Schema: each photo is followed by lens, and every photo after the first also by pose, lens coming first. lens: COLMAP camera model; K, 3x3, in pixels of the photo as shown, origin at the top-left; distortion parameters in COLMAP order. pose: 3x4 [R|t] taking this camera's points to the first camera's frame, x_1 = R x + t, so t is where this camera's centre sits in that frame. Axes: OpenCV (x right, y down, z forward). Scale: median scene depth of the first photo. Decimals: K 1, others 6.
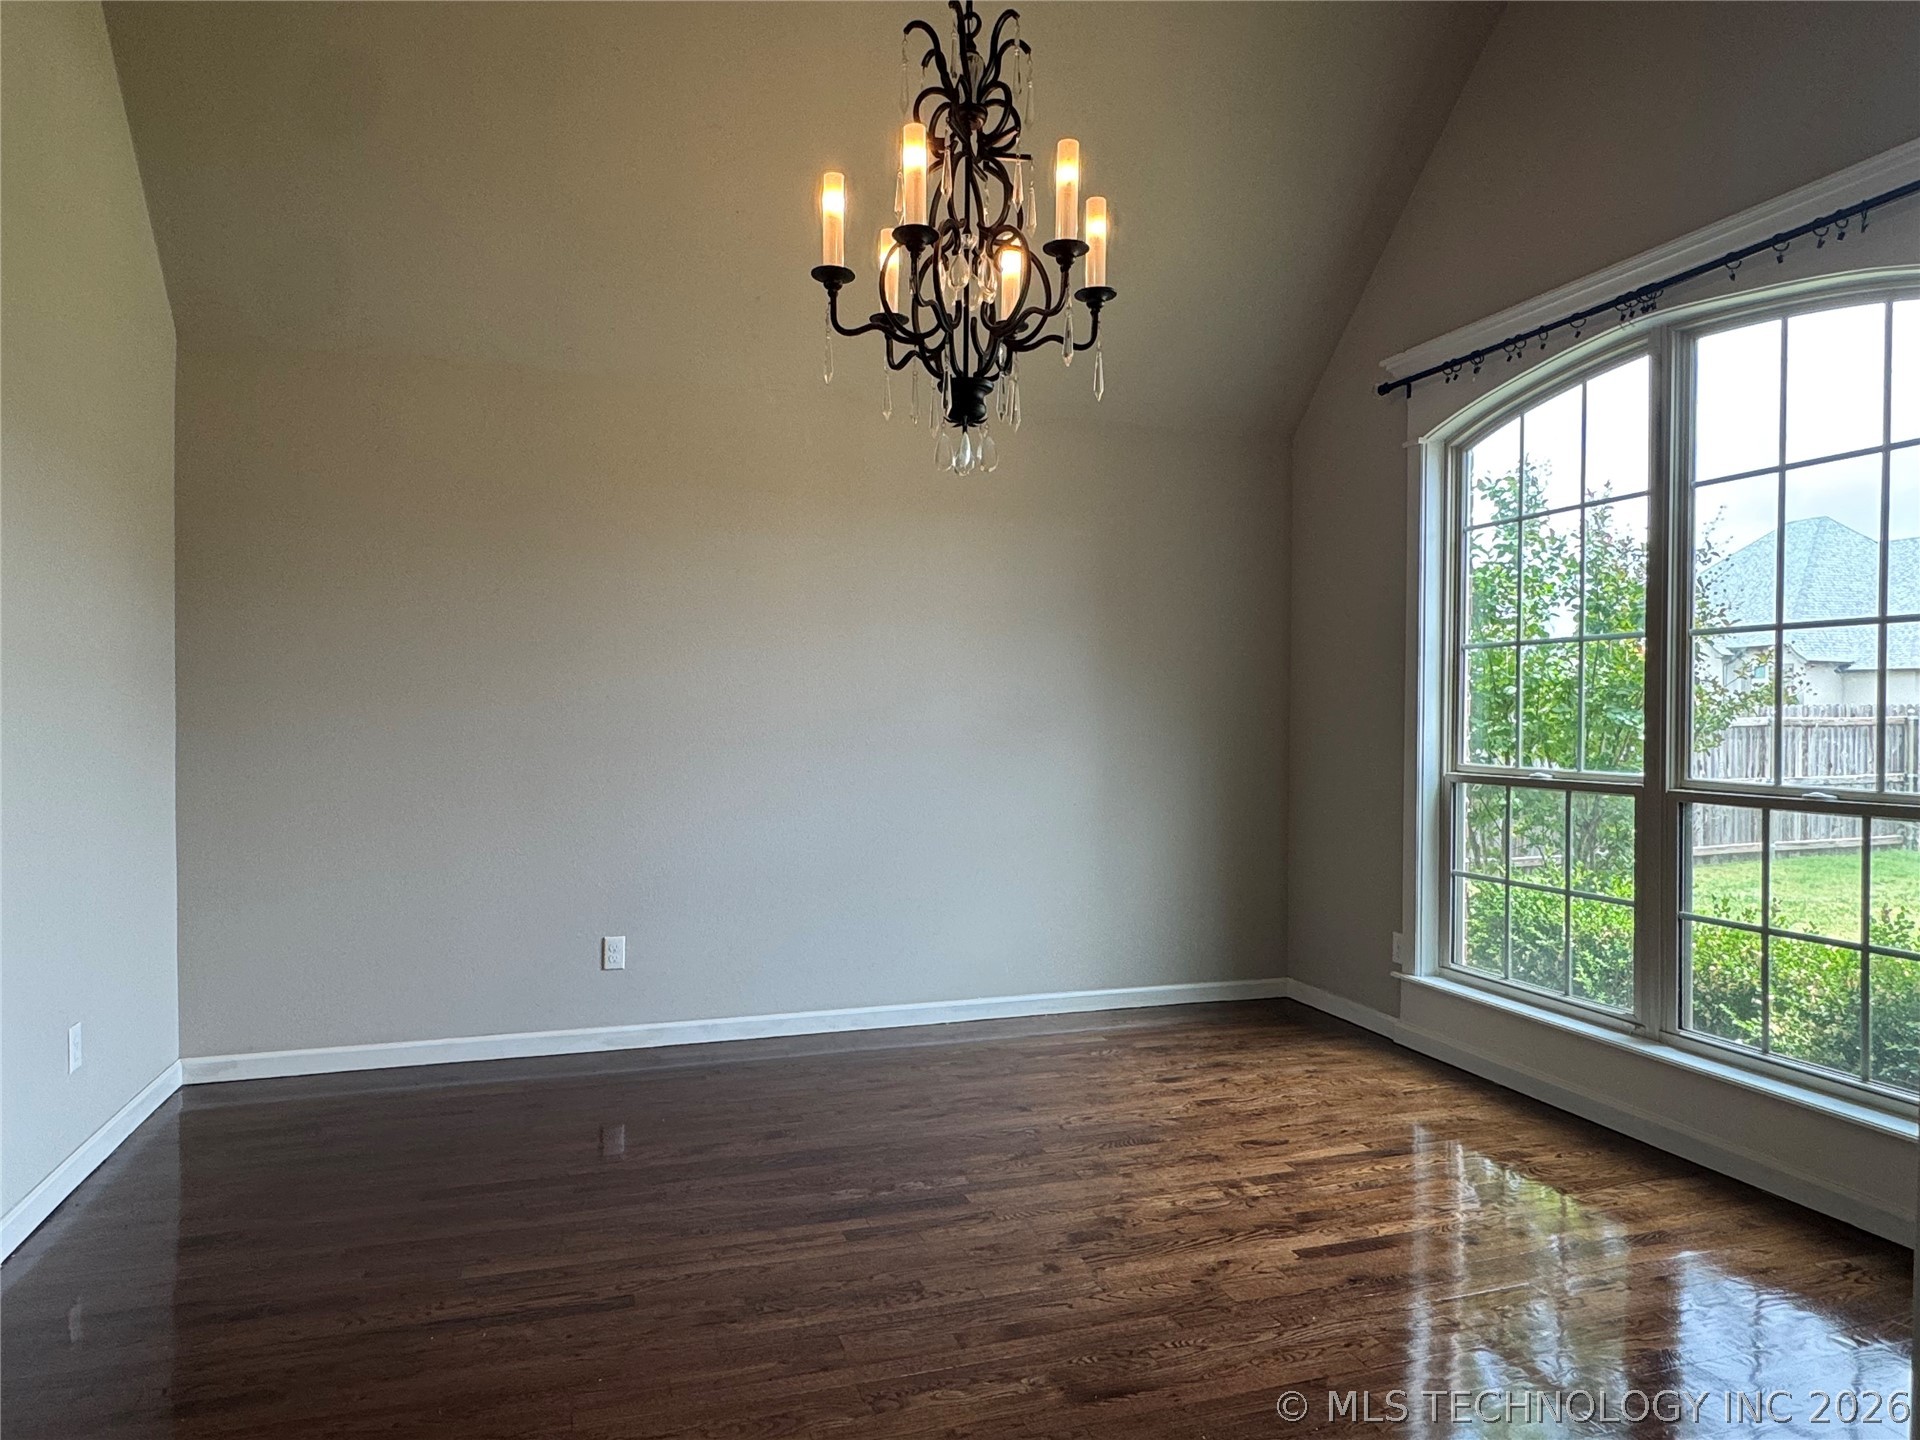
lens RADIAL K [[1191.3, 0, 960.2], [0, 1191.3, 721.7], [0, 0, 1]] dist [-0.005050, 0.000652]
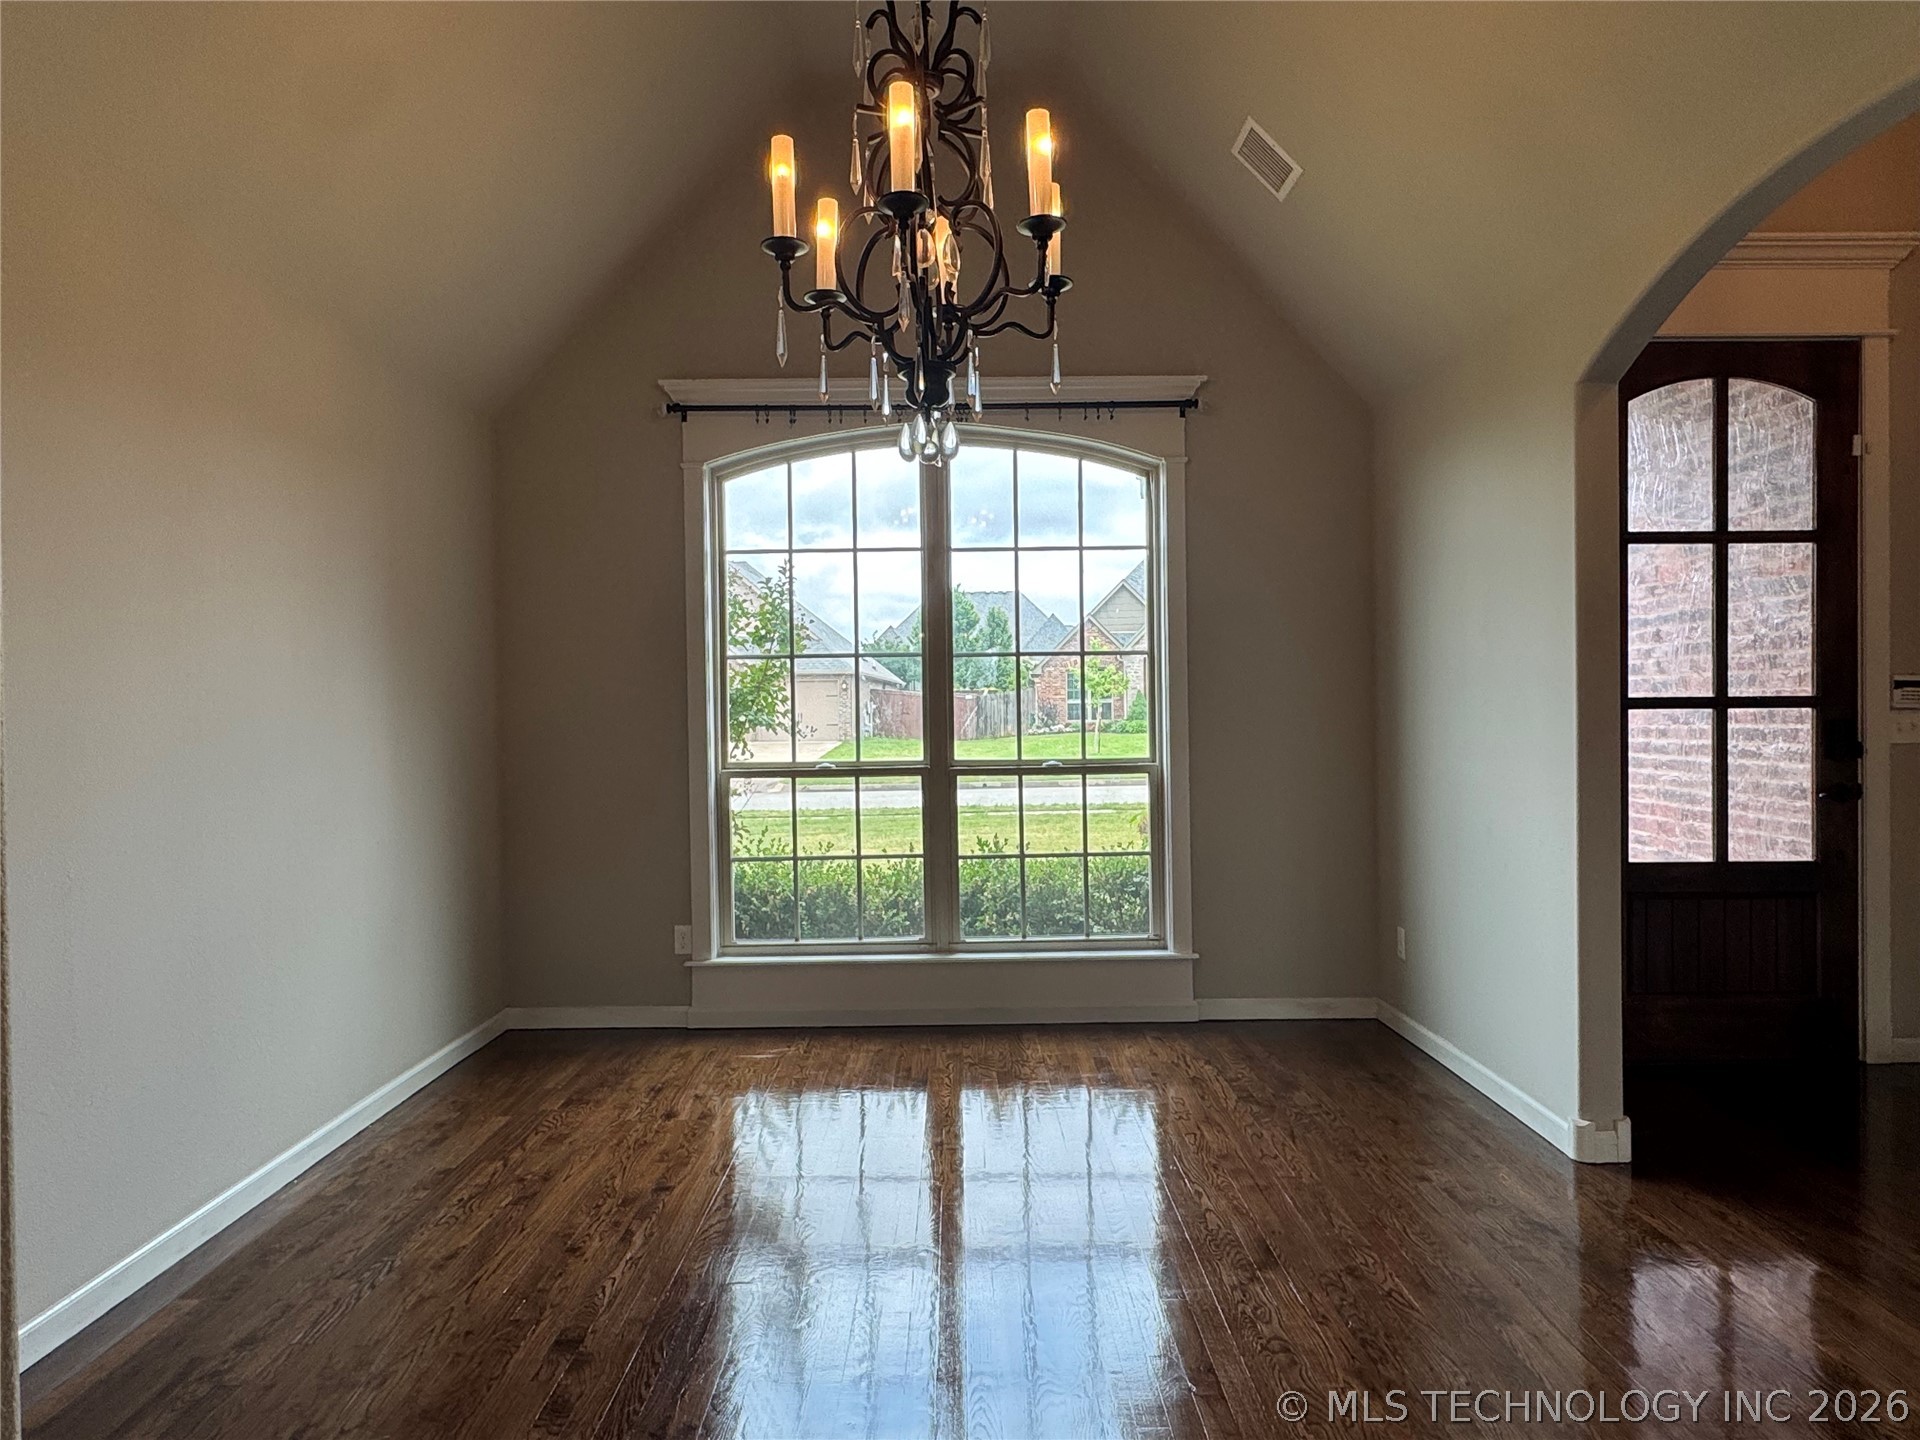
lens RADIAL K [[1191.3, 0, 964.6], [0, 1191.3, 712.8], [0, 0, 1]] dist [-0.005050, 0.000652]
pose [[0.303693, -0.009673, 0.952721, -0.631493], [0.021868, 0.999756, 0.003179, -0.009603], [-0.952519, 0.019868, 0.303830, 0.493066]]
